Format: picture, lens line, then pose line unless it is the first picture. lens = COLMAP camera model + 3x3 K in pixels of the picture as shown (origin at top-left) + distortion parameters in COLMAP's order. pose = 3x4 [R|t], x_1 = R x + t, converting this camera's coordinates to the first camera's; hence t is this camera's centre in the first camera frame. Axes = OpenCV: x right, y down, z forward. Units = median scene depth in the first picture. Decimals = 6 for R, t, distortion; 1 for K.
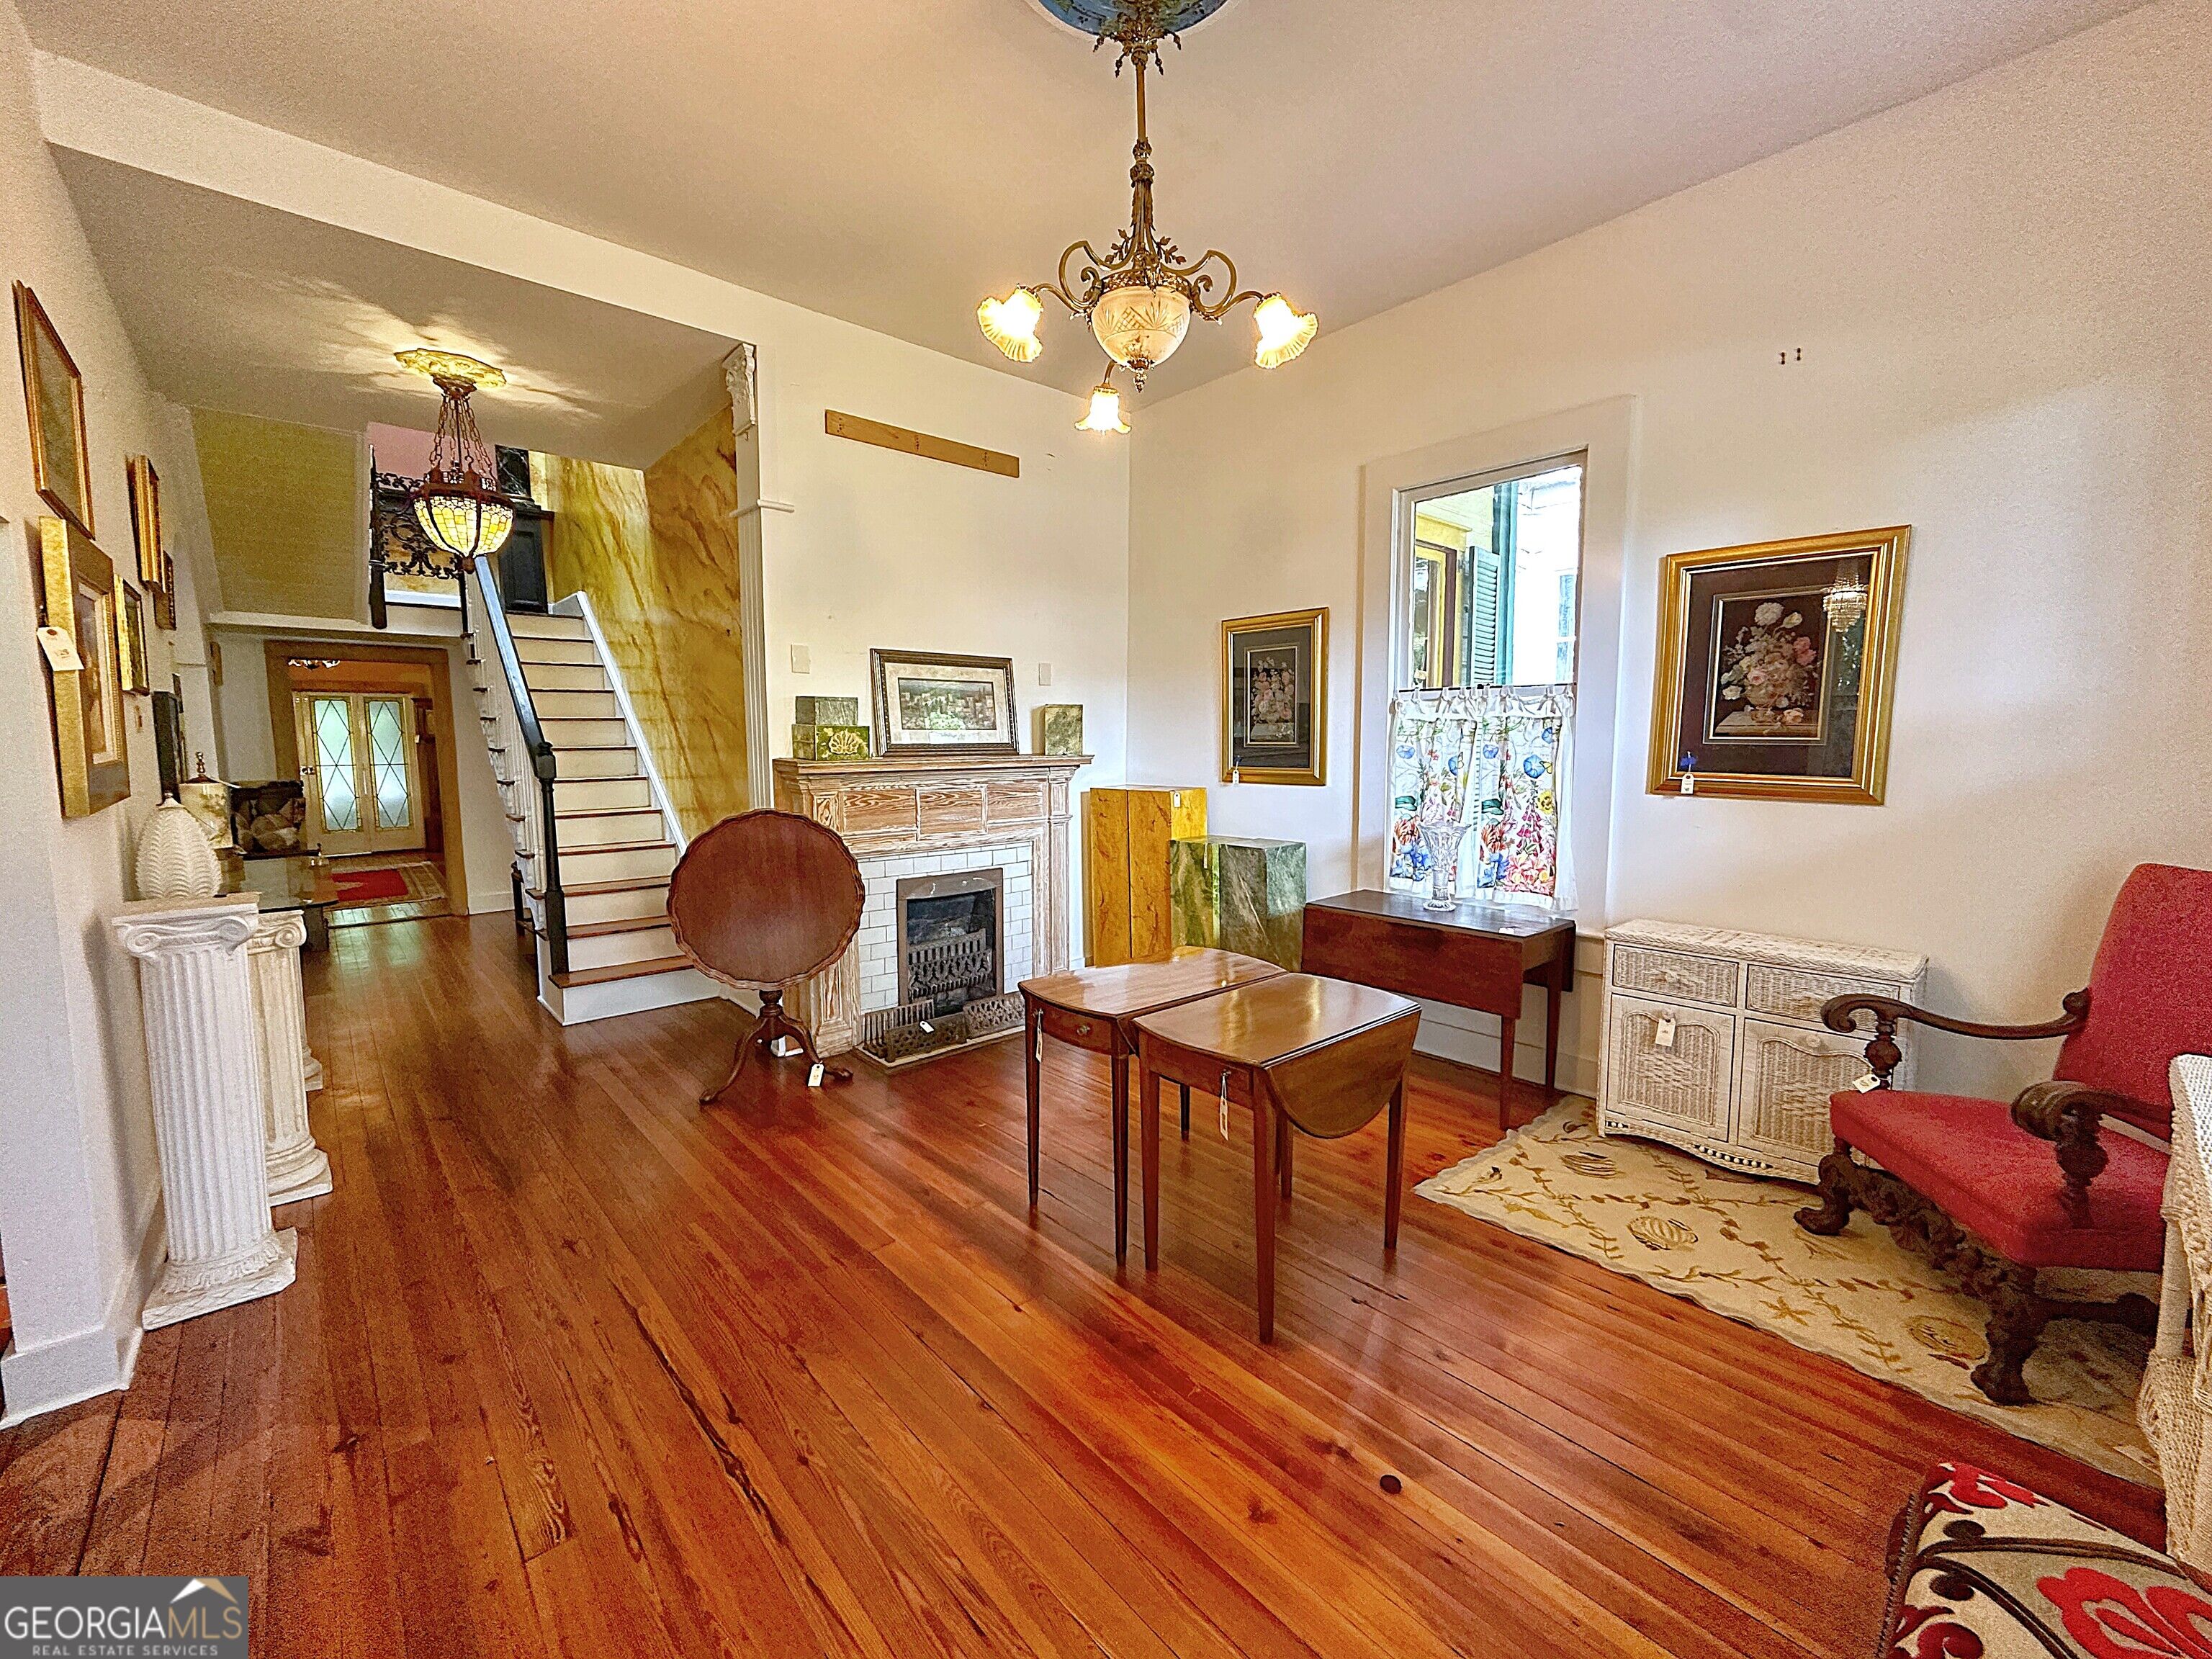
lens RADIAL K [[887.7, 0, 1104.5], [0, 887.7, 825.0], [0, 0, 1]] dist [-0.003466, 0.000239]
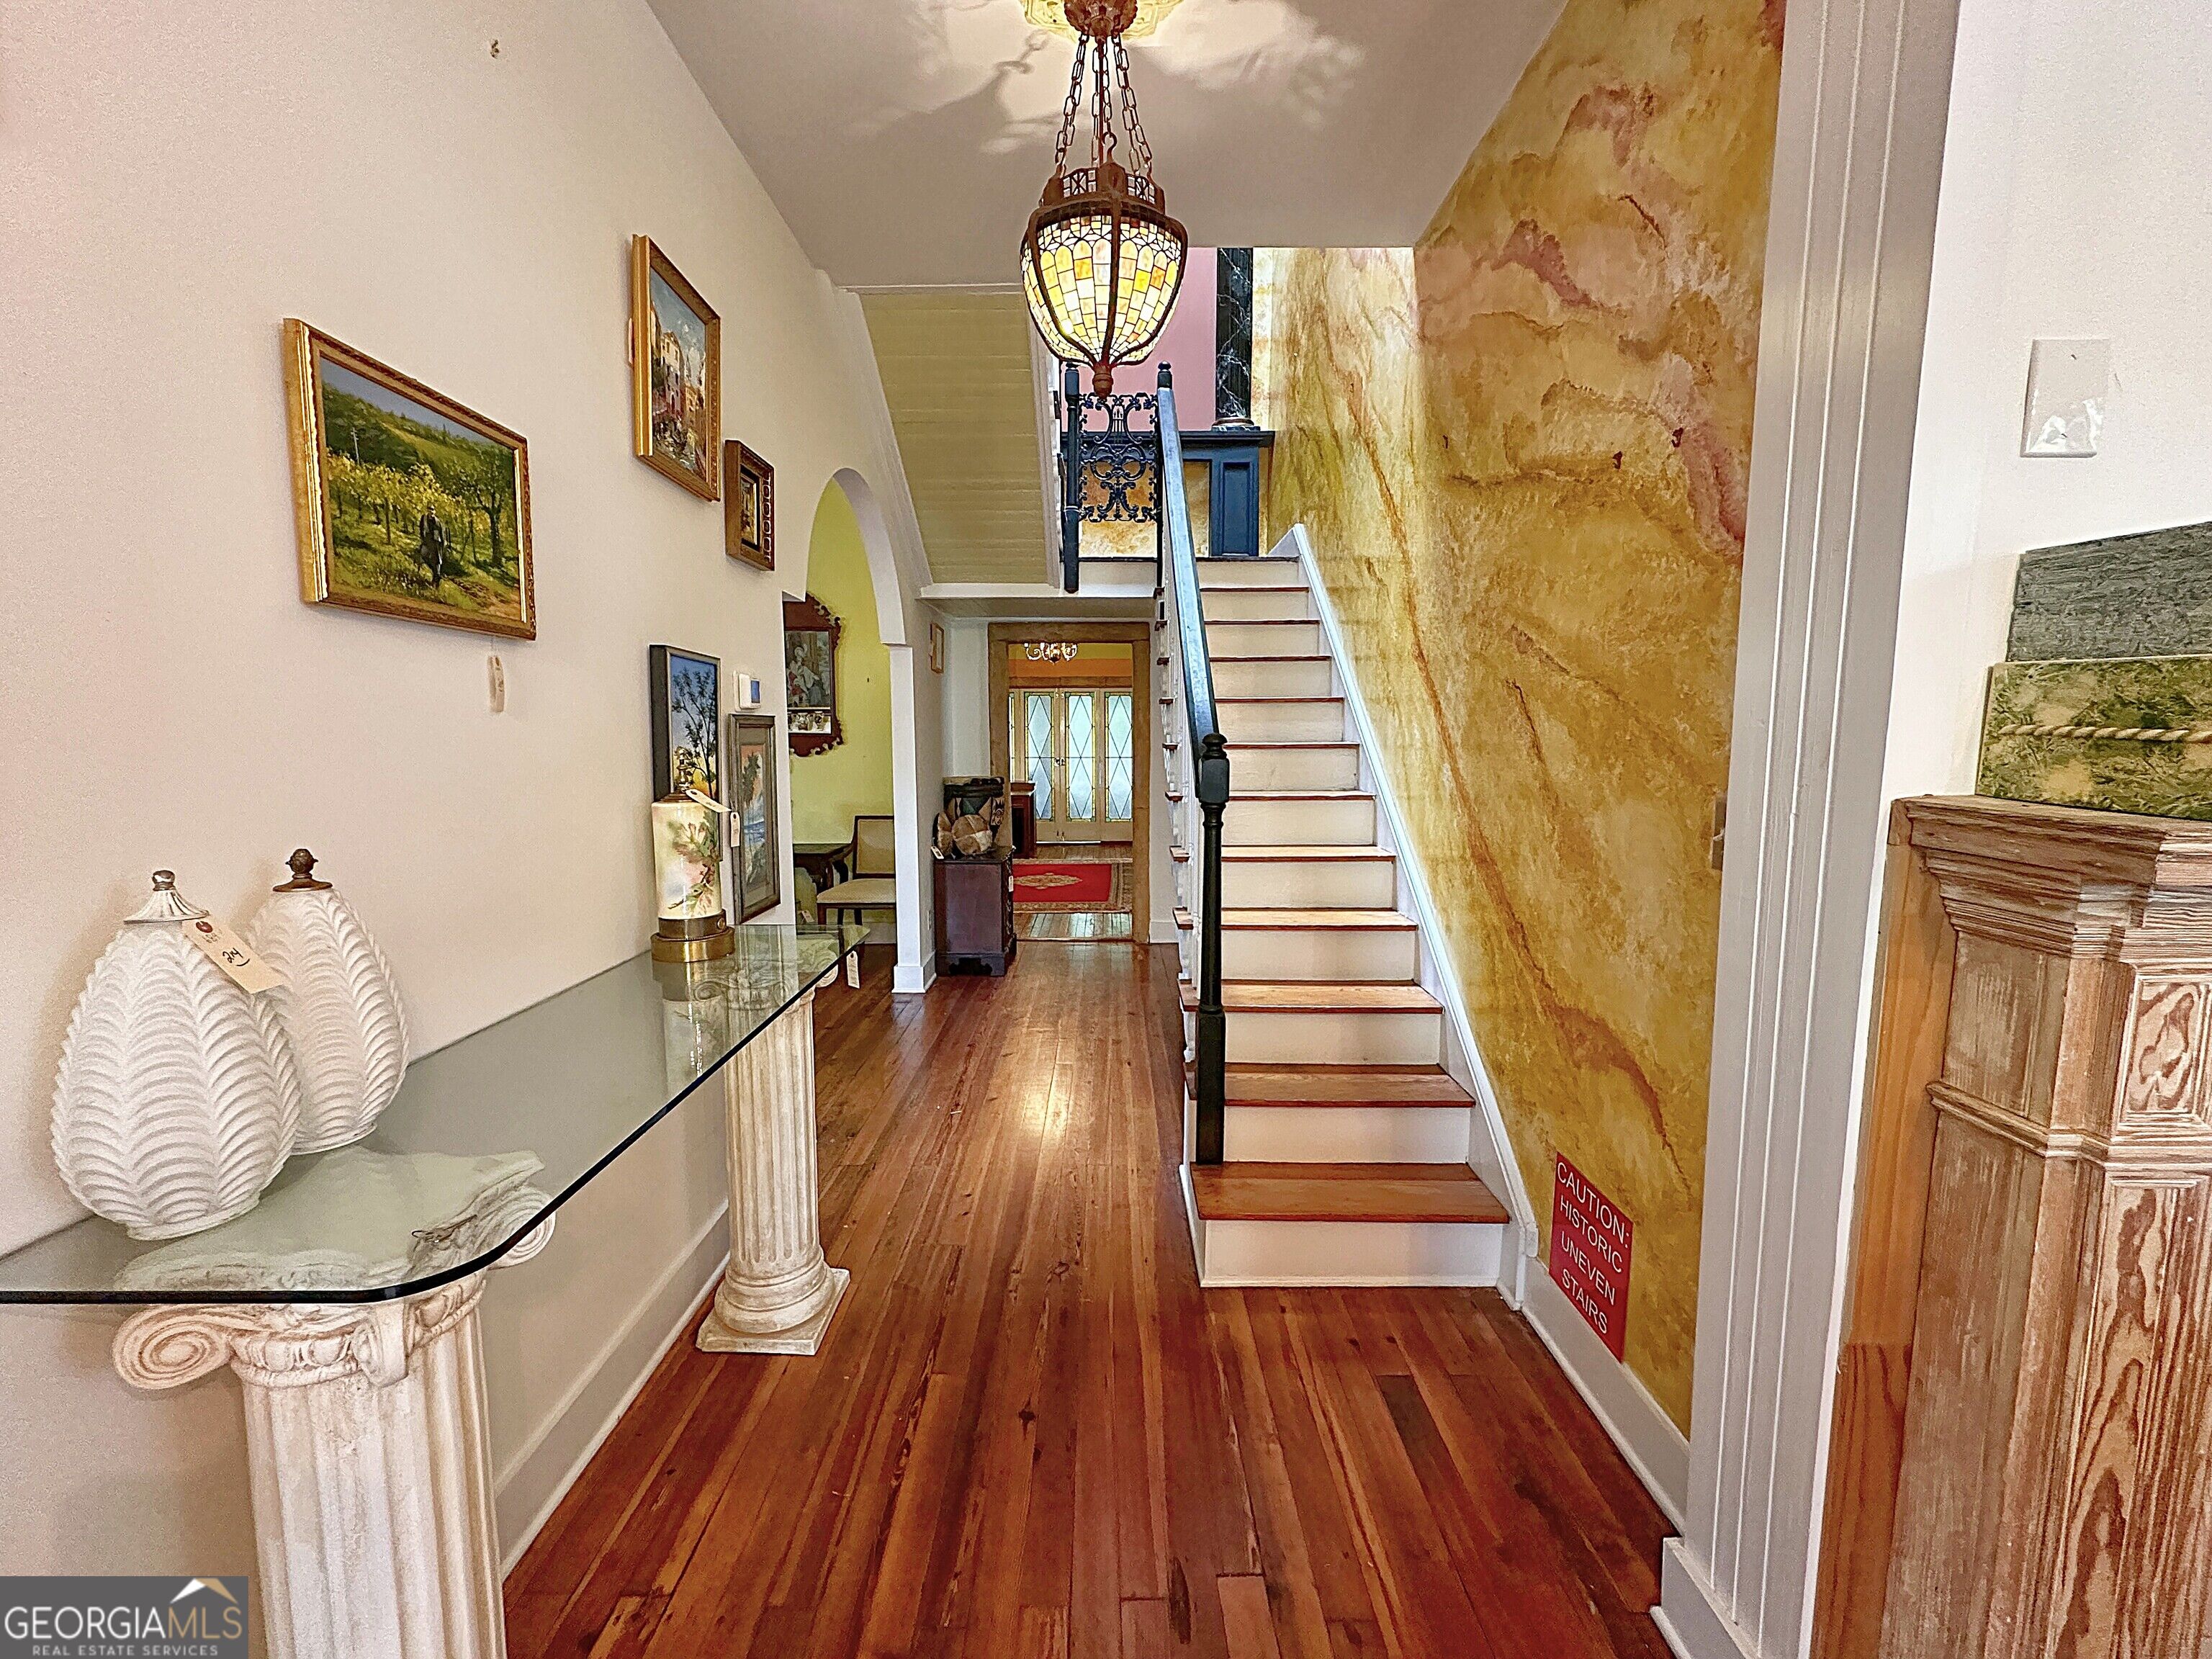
lens RADIAL K [[887.7, 0, 1104.5], [0, 887.7, 825.0], [0, 0, 1]] dist [-0.003466, 0.000239]
pose [[0.740730, 0.071791, -0.667956, -0.245486], [-0.068653, 0.997158, 0.031041, -0.039077], [0.668286, 0.022865, 0.743553, 0.428246]]
